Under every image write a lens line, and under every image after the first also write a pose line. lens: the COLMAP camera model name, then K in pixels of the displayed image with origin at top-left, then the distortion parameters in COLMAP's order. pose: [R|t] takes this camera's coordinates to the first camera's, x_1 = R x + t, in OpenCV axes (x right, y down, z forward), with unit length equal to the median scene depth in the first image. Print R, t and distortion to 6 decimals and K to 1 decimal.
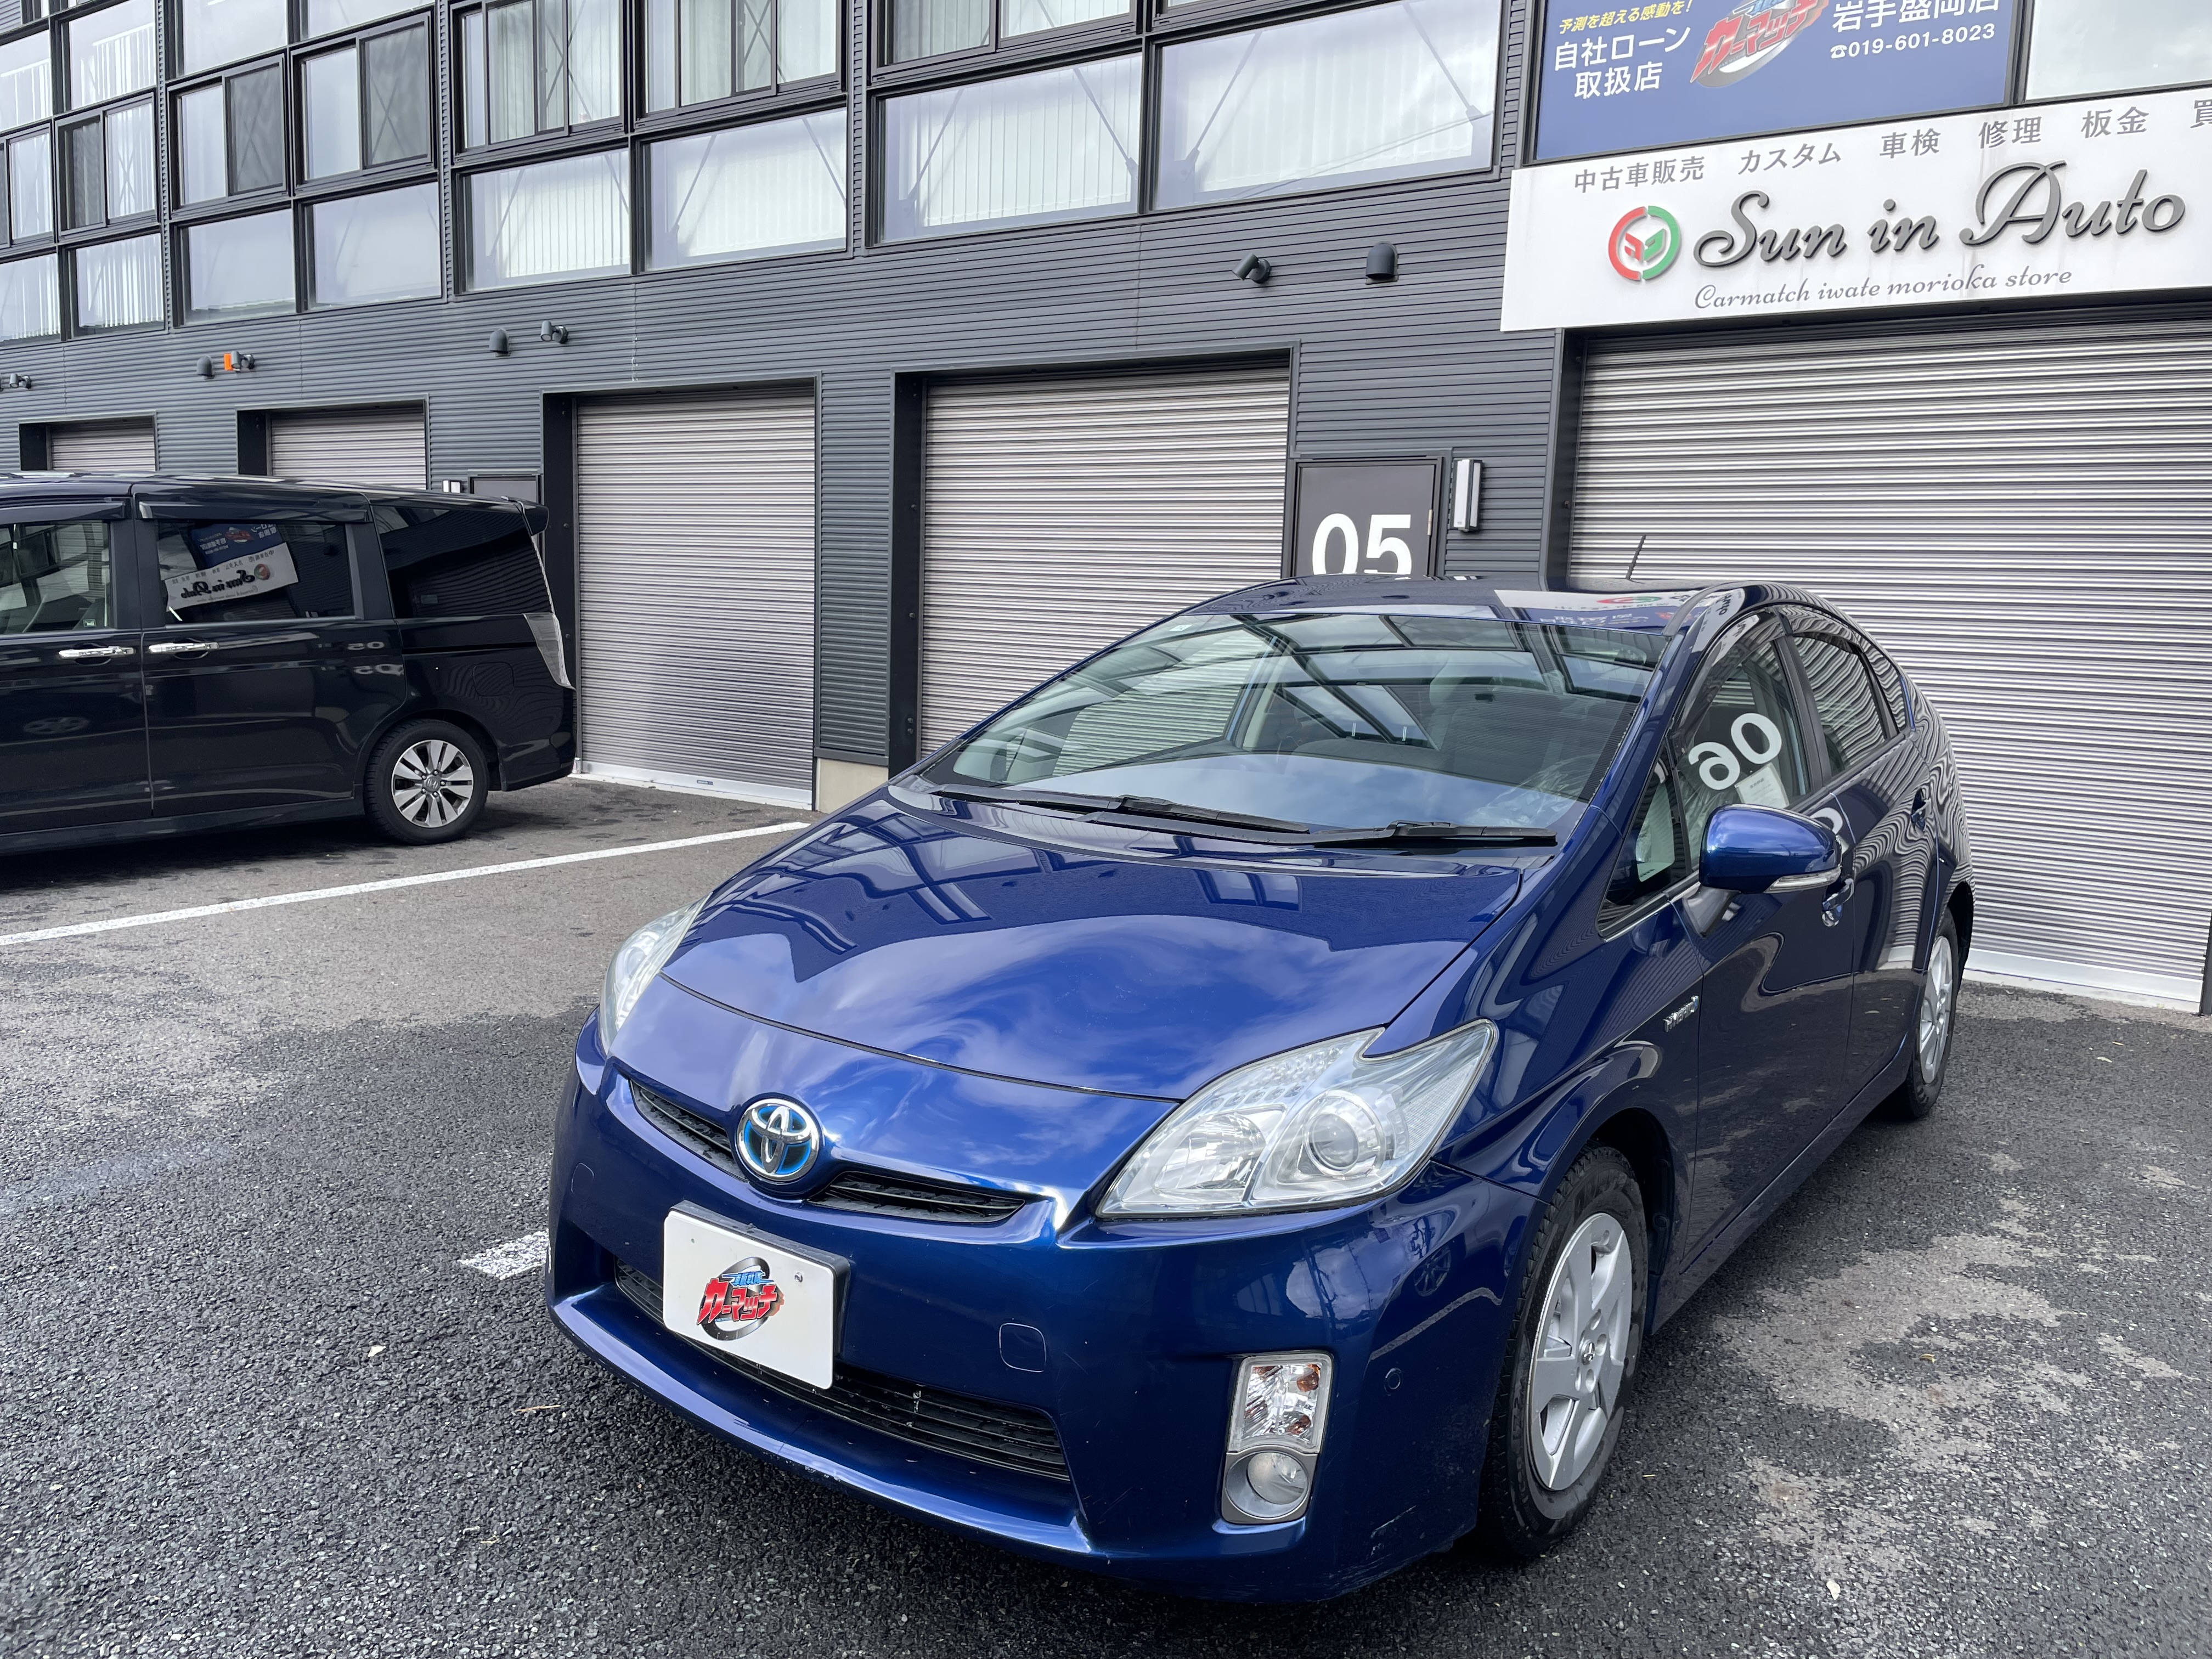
lens RADIAL K [[1684.0, 0, 1117.0], [0, 1684.0, 816.7], [0, 0, 1]] dist [0.067692, -0.084413]
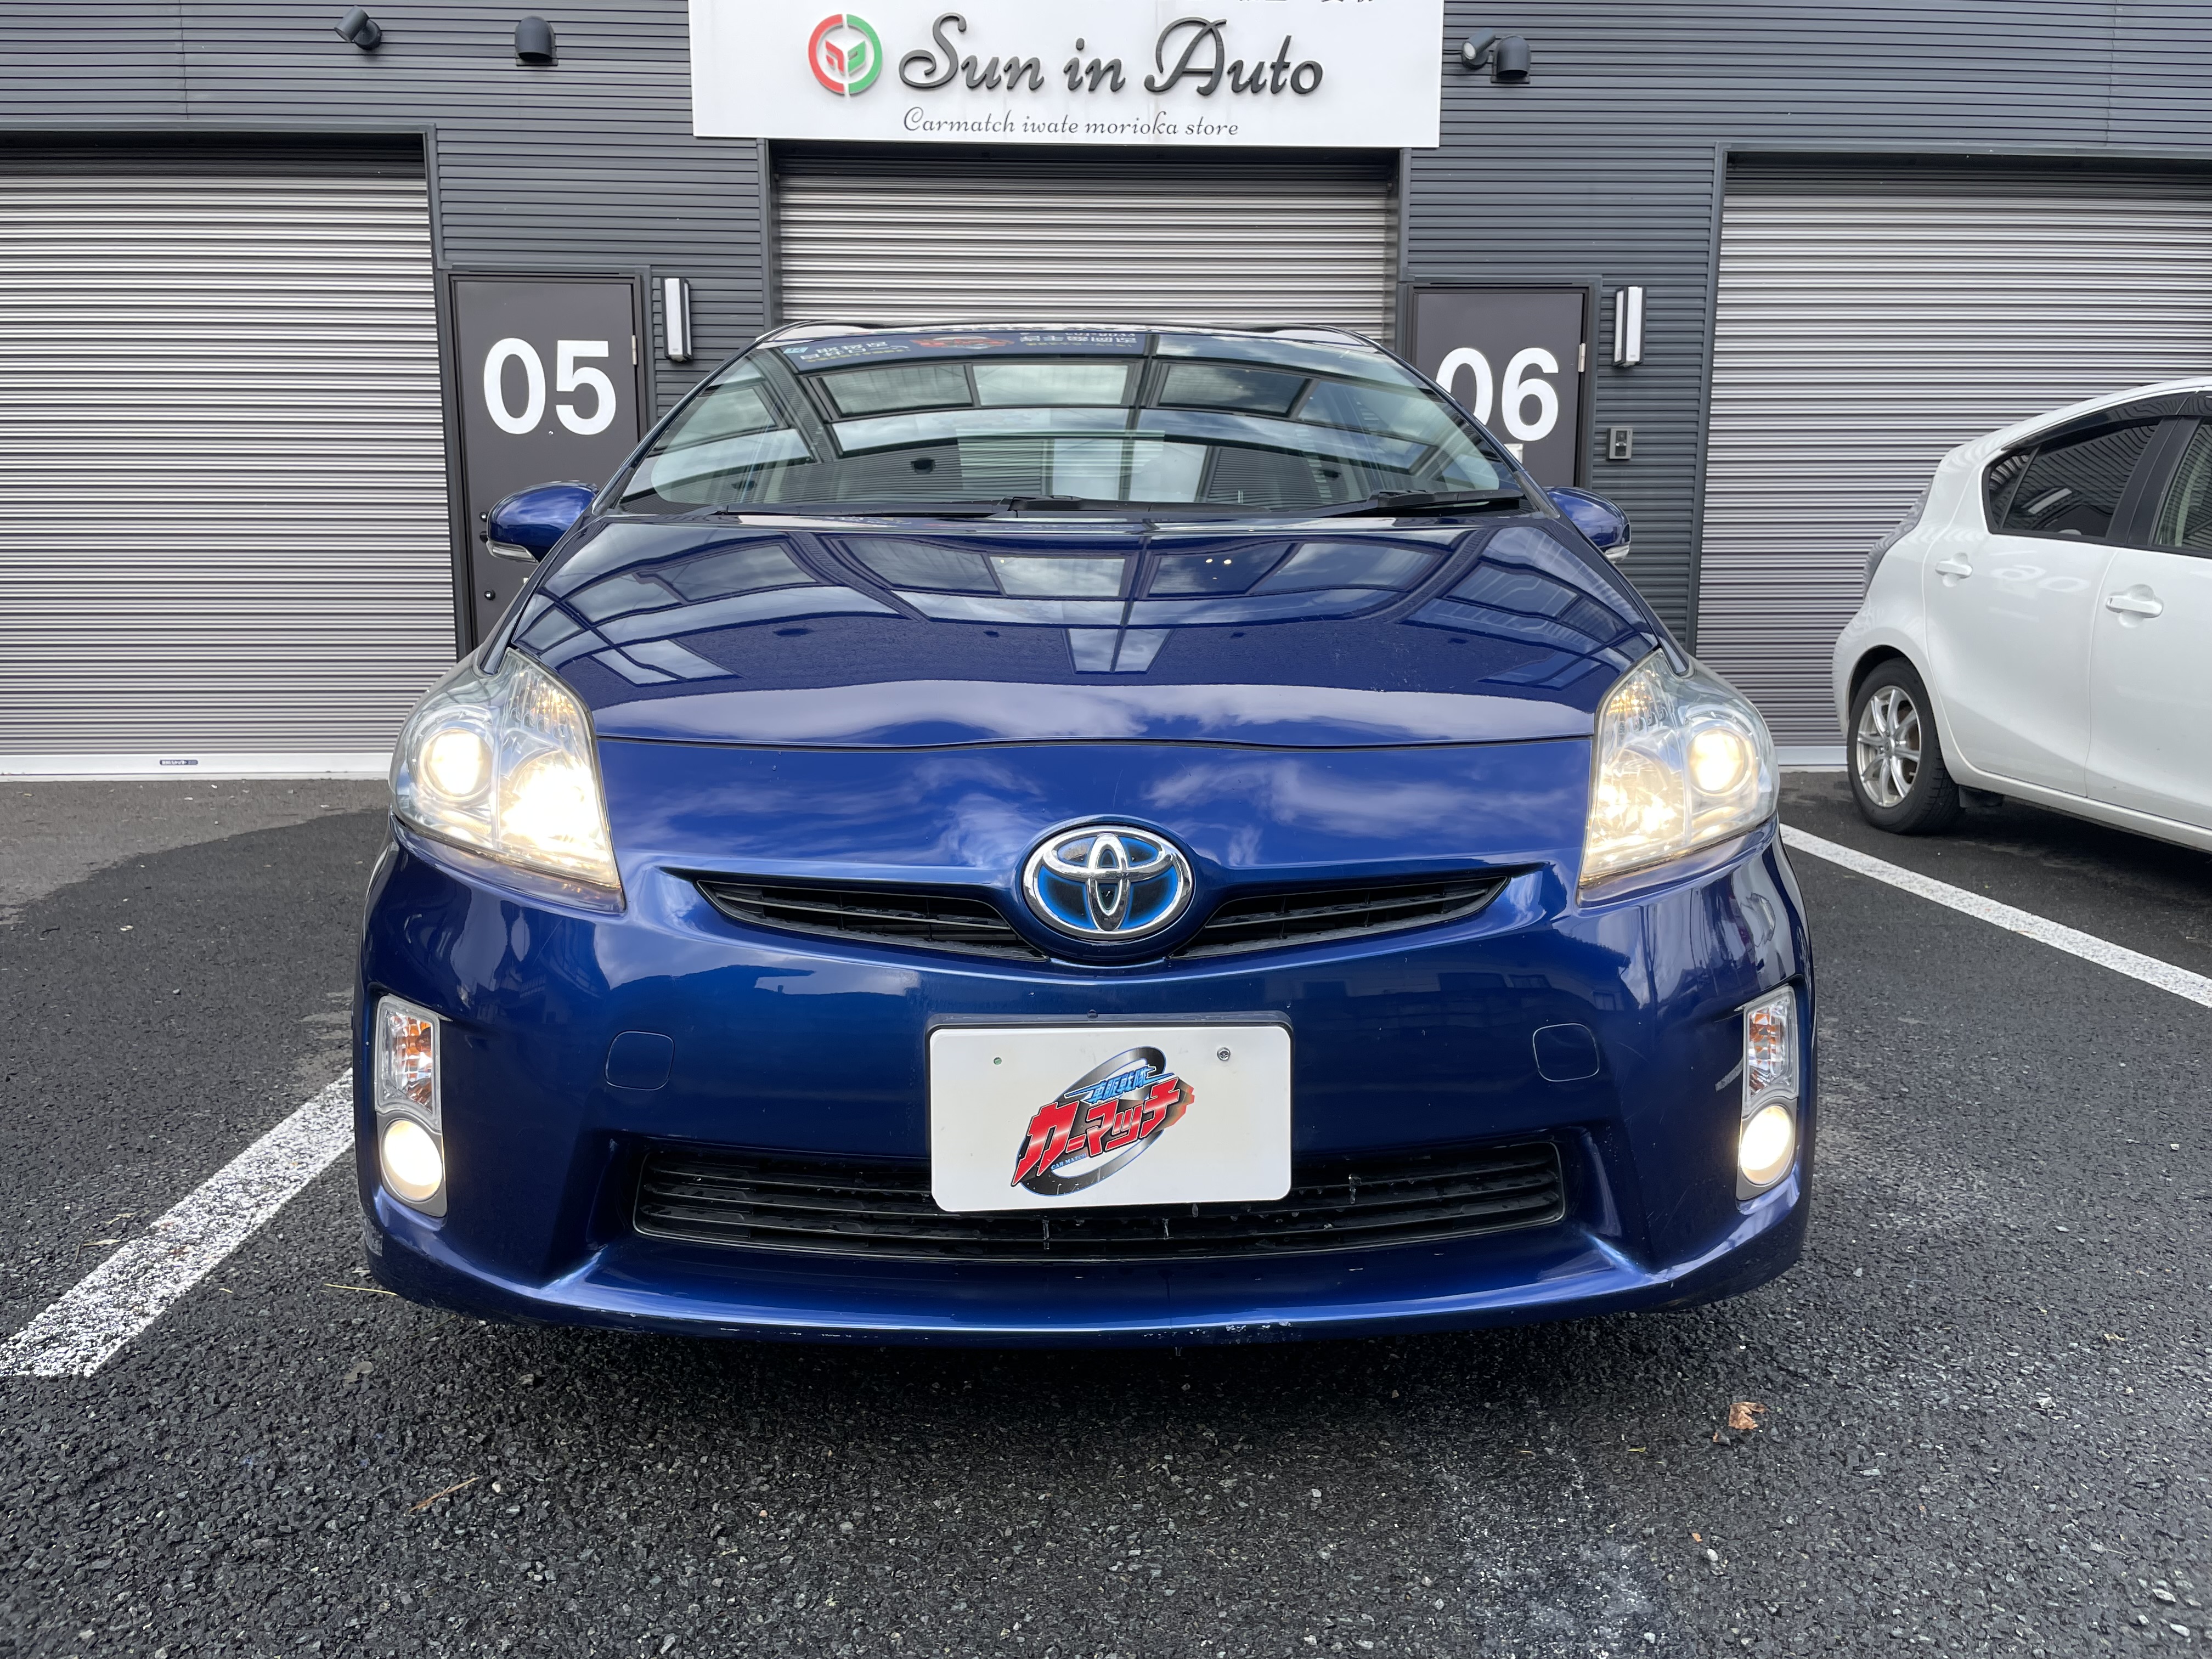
lens RADIAL K [[1684.0, 0, 1098.8], [0, 1684.0, 820.8], [0, 0, 1]] dist [0.067692, -0.084413]
pose [[0.780342, -0.127512, 0.612215, -0.234575], [0.111311, 0.991679, 0.064666, 0.046761], [-0.615367, 0.017685, 0.788042, 0.179303]]
